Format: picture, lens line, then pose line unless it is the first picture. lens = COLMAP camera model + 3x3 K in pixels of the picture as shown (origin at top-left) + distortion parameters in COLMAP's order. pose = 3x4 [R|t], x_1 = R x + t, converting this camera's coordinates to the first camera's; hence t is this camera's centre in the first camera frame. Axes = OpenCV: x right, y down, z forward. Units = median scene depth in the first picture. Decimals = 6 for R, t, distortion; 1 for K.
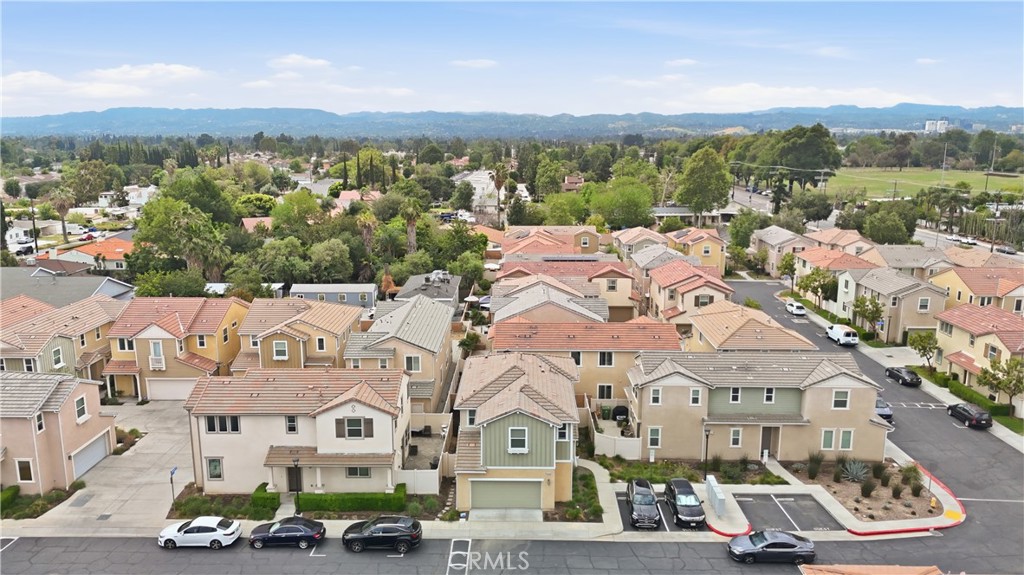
lens RADIAL K [[736.3, 0, 506.4], [0, 736.3, 287.8], [0, 0, 1]] dist [0.063873, -0.033111]
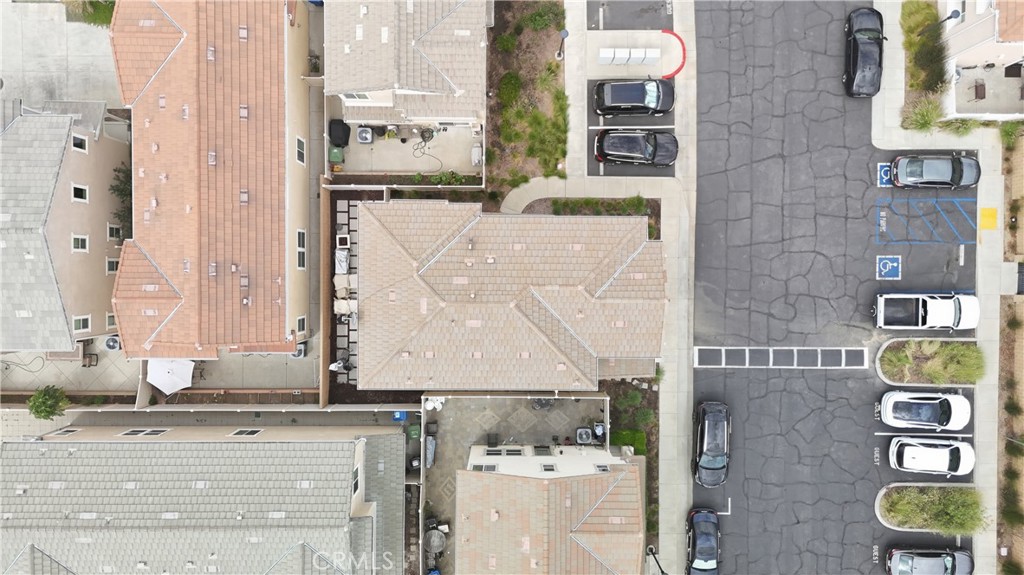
lens RADIAL K [[736.3, 0, 511.9], [0, 736.3, 287.0], [0, 0, 1]] dist [0.063873, -0.033111]
pose [[-0.017761, -0.999530, -0.024996, 0.040494], [0.206701, -0.028130, 0.978000, -0.453014], [-0.978243, 0.012204, 0.207103, 0.783576]]
